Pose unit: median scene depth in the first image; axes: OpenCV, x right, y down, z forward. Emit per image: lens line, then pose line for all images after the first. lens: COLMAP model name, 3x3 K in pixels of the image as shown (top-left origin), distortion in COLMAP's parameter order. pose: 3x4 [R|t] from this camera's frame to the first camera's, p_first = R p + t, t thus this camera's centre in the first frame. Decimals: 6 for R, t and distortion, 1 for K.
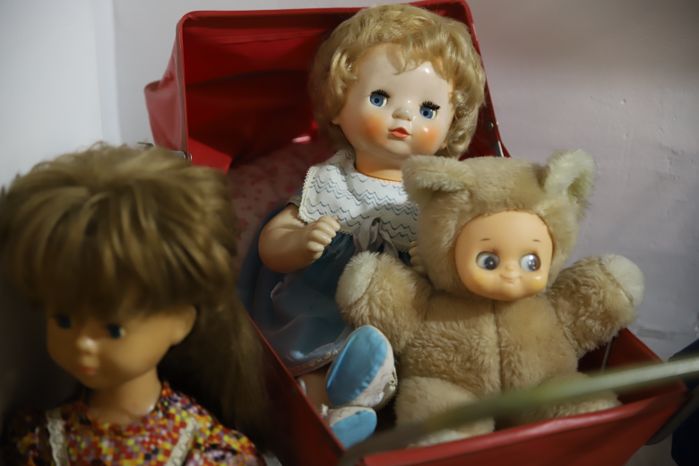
lens RADIAL K [[1198.0, 0, 349.5], [0, 1198.0, 233.0], [0, 0, 1]] dist [0.114858, -0.021214]
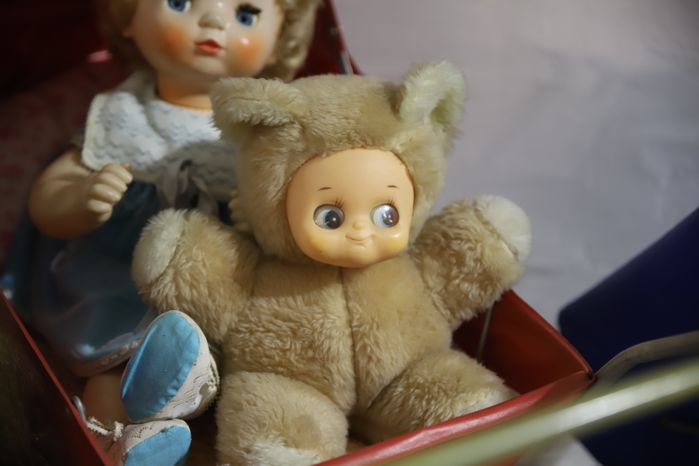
lens RADIAL K [[1198.0, 0, 349.5], [0, 1198.0, 233.0], [0, 0, 1]] dist [0.114858, -0.021214]
pose [[0.993428, -0.052585, 0.101662, 0.049383], [0.044378, 0.995695, 0.081377, -0.026108], [-0.105504, -0.076330, 0.991485, 0.246949]]
